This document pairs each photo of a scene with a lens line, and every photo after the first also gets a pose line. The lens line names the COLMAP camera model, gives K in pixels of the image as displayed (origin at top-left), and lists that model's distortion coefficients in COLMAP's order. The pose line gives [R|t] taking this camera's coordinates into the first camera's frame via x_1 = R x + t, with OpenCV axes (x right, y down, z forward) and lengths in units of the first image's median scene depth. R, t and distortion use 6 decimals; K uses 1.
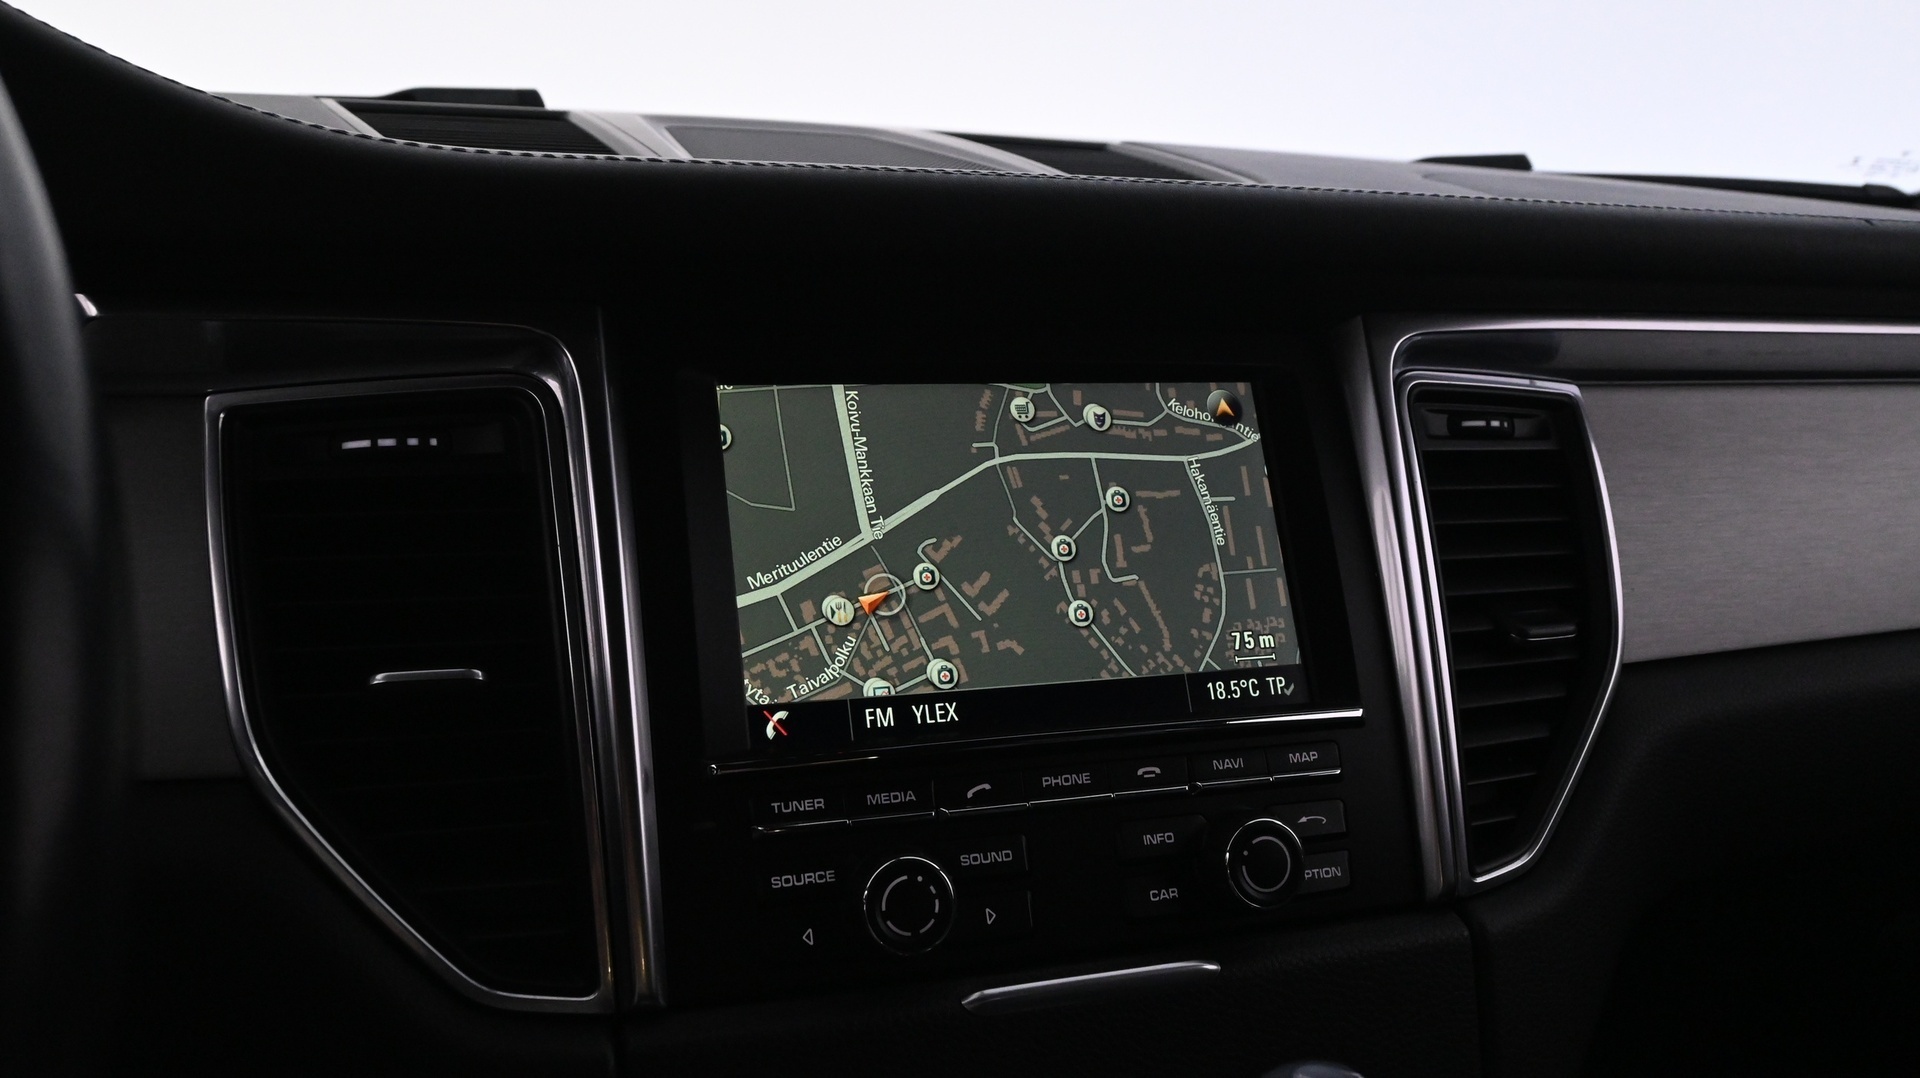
lens RADIAL K [[1596.8, 0, 973.2], [0, 1596.8, 531.7], [0, 0, 1]] dist [0.017446, 0.000283]
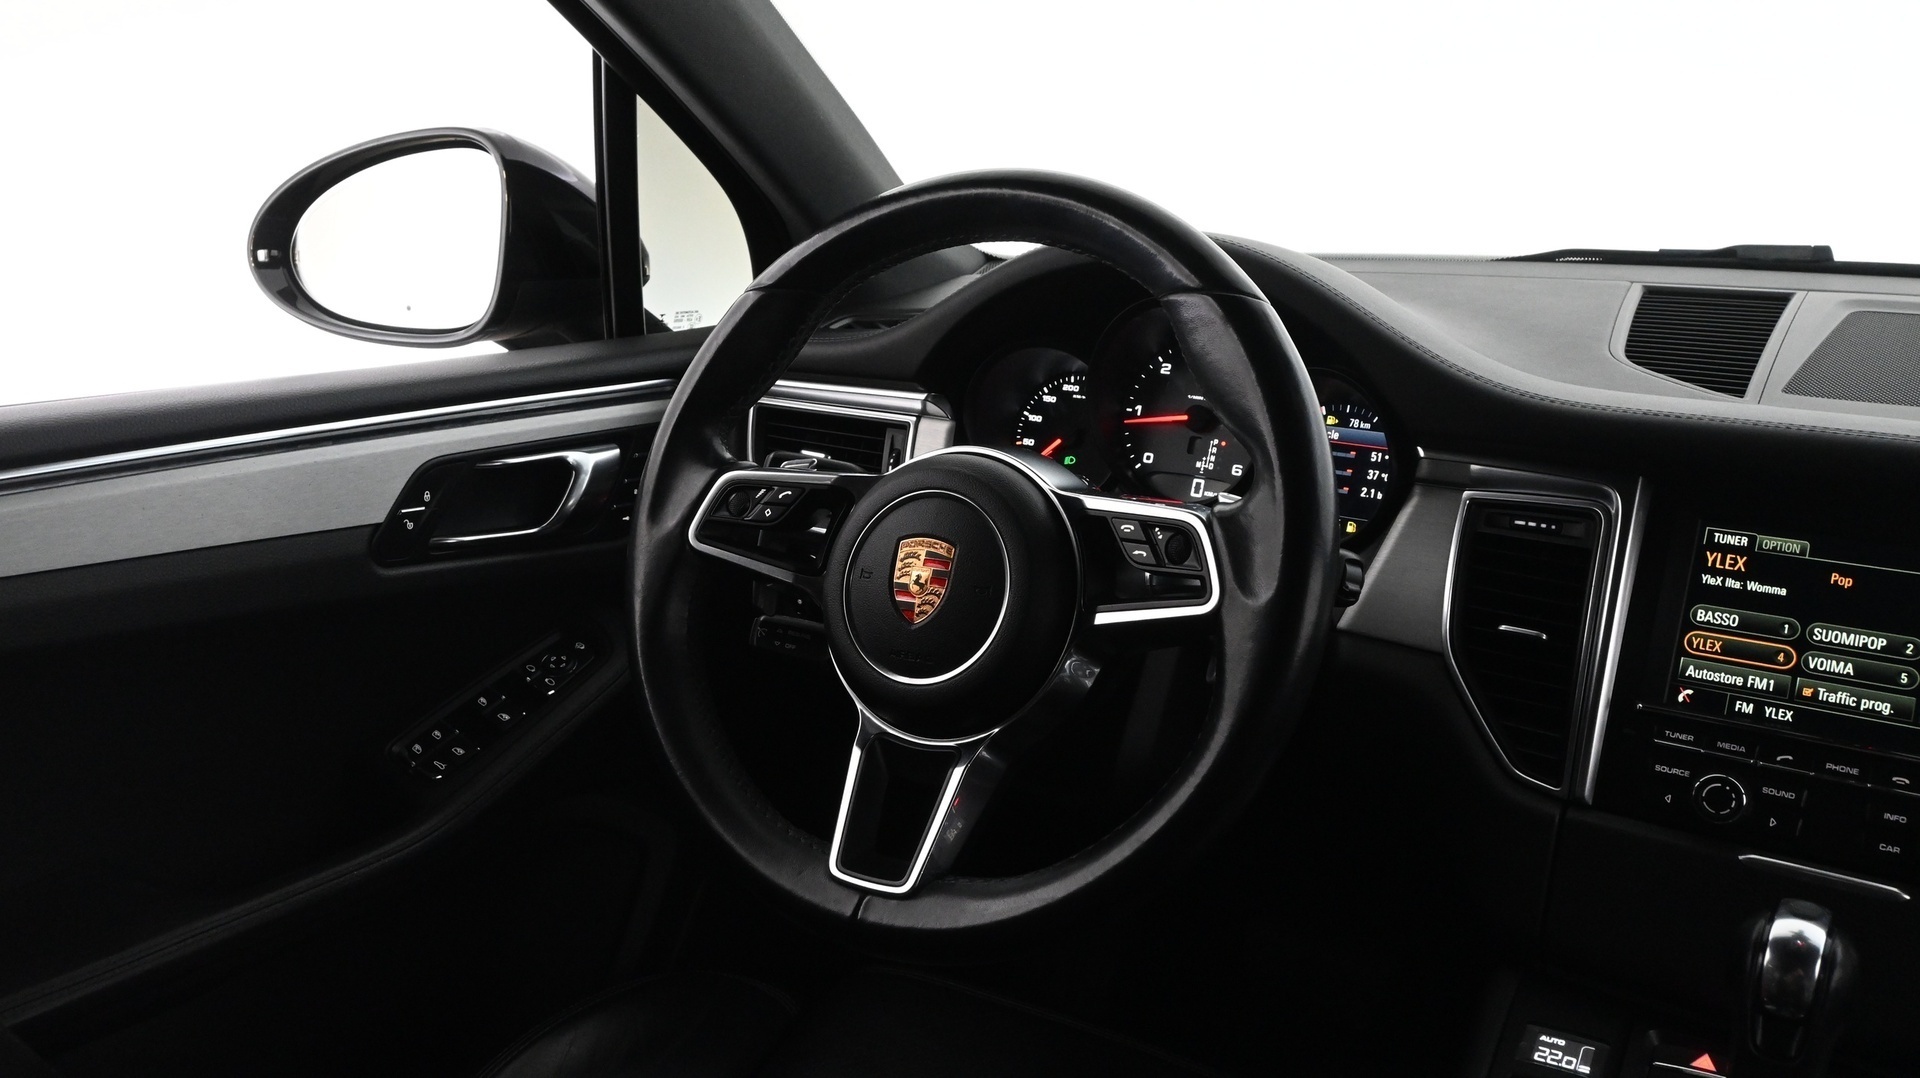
lens RADIAL K [[1552.7, 0, 960.0], [0, 1552.7, 528.4], [0, 0, 1]] dist [-0.006382, 0.004001]
pose [[0.593769, 0.178339, -0.784623, 0.822915], [-0.135740, 0.983354, 0.120786, -0.195899], [0.793103, 0.034786, 0.608093, -0.904042]]
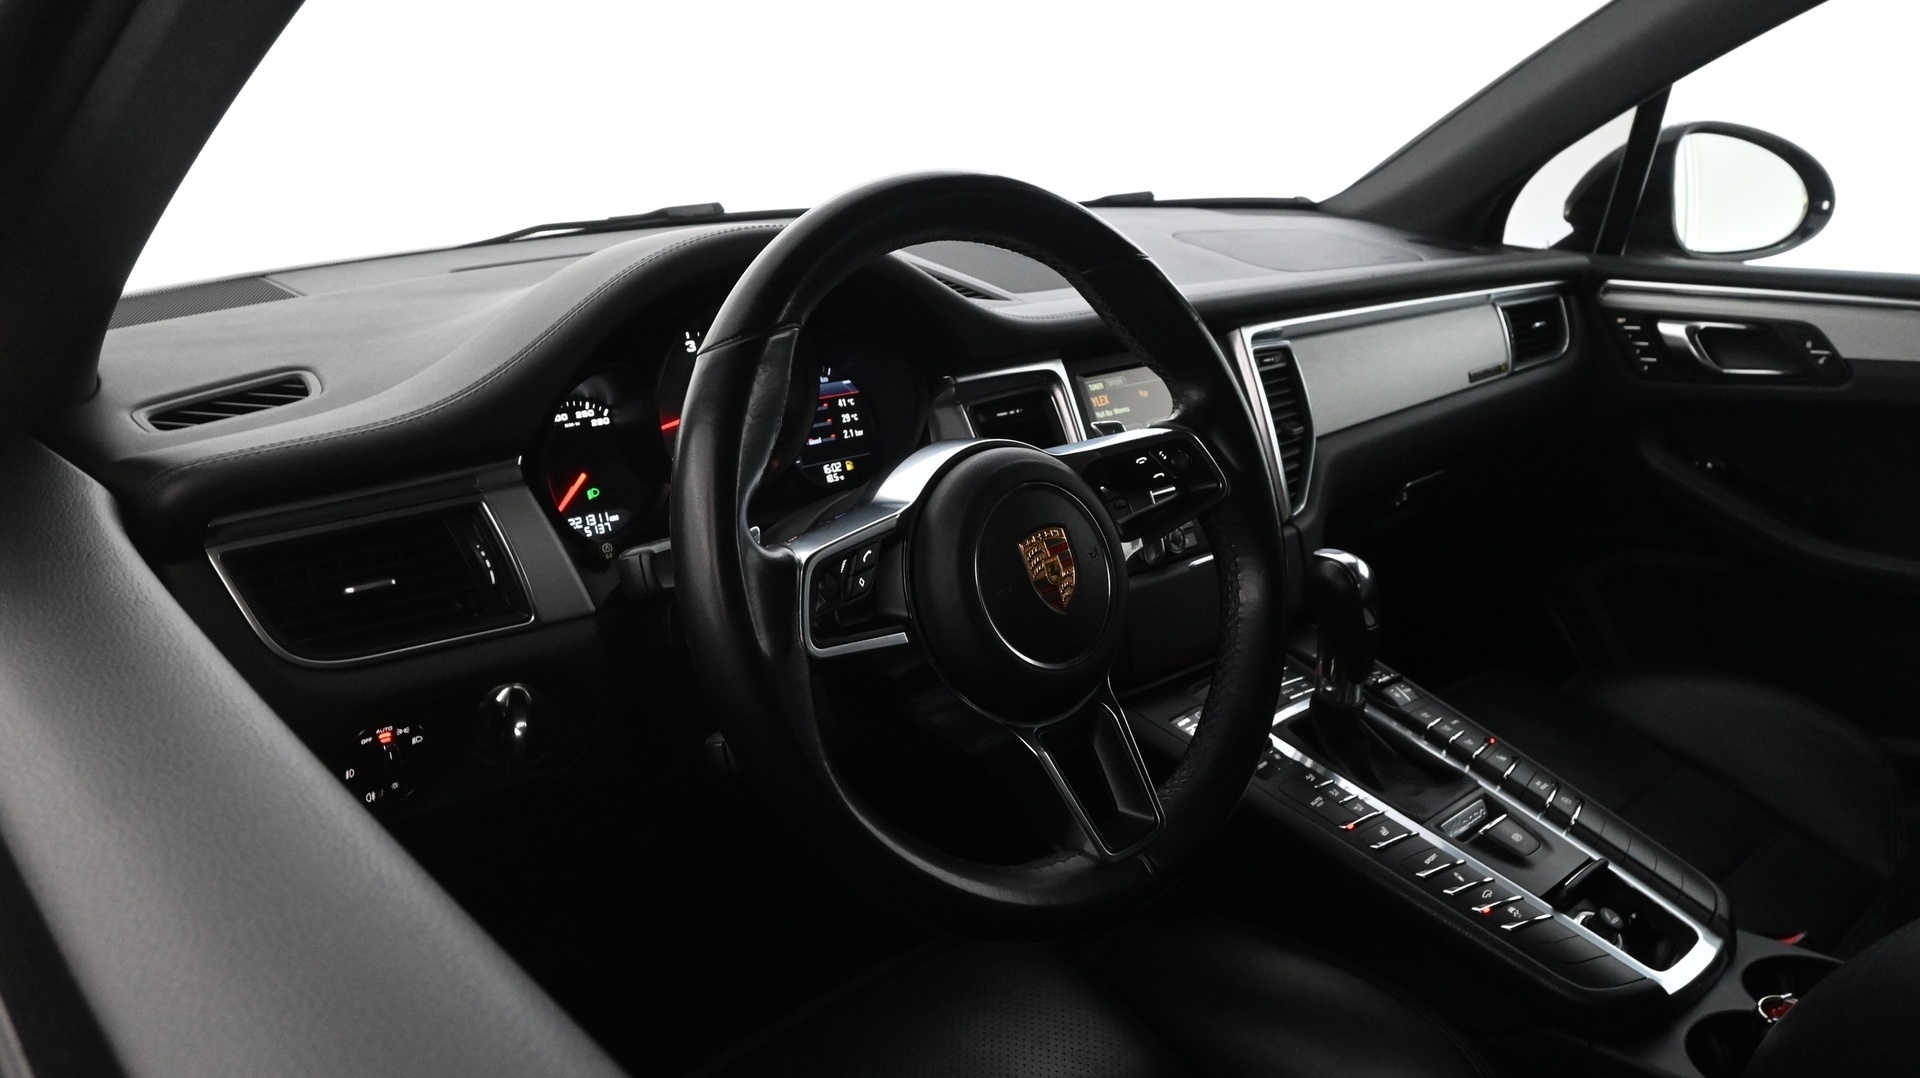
lens RADIAL K [[1393.5, 0, 958.9], [0, 1393.5, 534.1], [0, 0, 1]] dist [-0.012984, -0.005107]
pose [[0.921465, -0.142687, 0.361308, -1.395004], [0.097675, 0.985320, 0.140015, -0.200723], [-0.375982, -0.093728, 0.921875, -1.362506]]
